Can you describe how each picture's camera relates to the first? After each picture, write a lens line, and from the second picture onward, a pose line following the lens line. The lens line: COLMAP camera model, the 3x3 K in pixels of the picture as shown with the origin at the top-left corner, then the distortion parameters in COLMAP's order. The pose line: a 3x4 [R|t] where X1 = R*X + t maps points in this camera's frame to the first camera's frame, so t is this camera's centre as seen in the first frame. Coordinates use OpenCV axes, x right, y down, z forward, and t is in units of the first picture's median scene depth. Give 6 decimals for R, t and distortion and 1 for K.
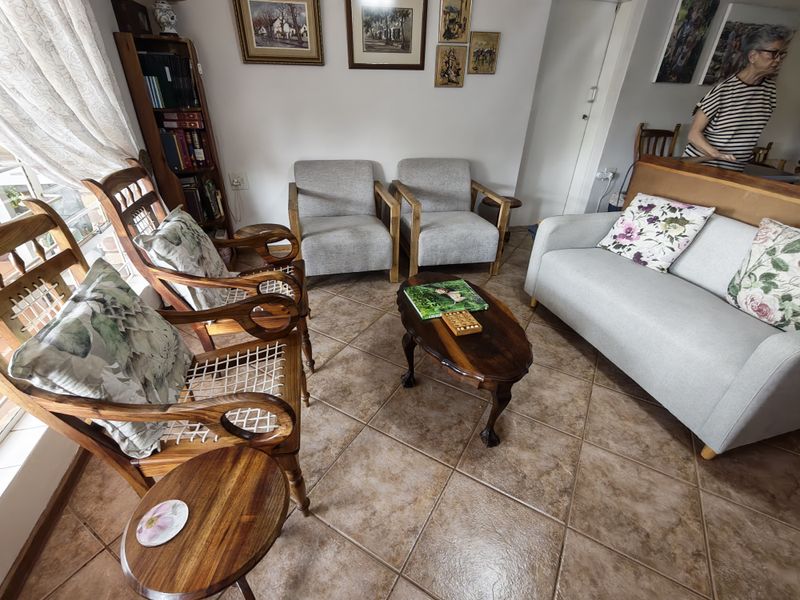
lens RADIAL K [[368.2, 0, 398.1], [0, 368.2, 300.0], [0, 0, 1]] dist [-0.001109, 0.000135]
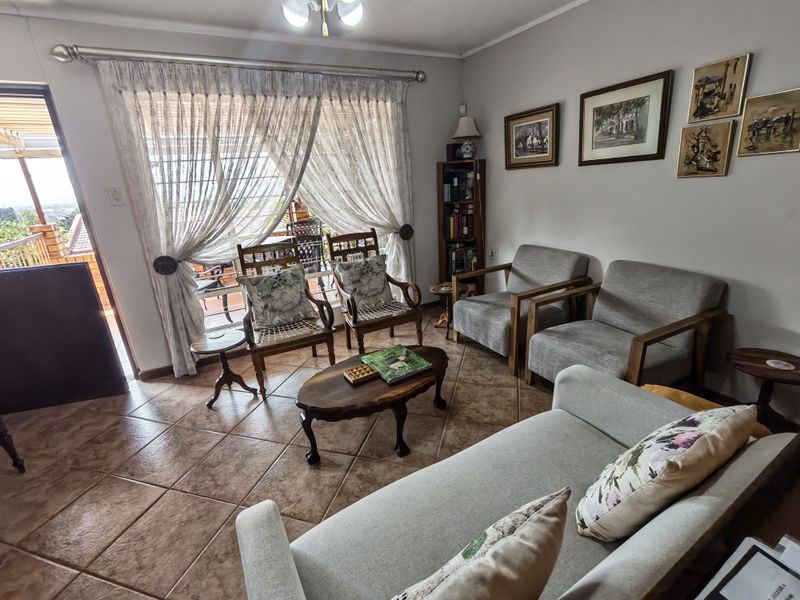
lens RADIAL K [[368.2, 0, 398.1], [0, 368.2, 300.0], [0, 0, 1]] dist [-0.001109, 0.000135]
pose [[0.232771, 0.269551, -0.934430, 0.831274], [-0.427995, 0.891170, 0.150456, -0.257099], [0.873291, 0.364910, 0.322805, 0.400691]]
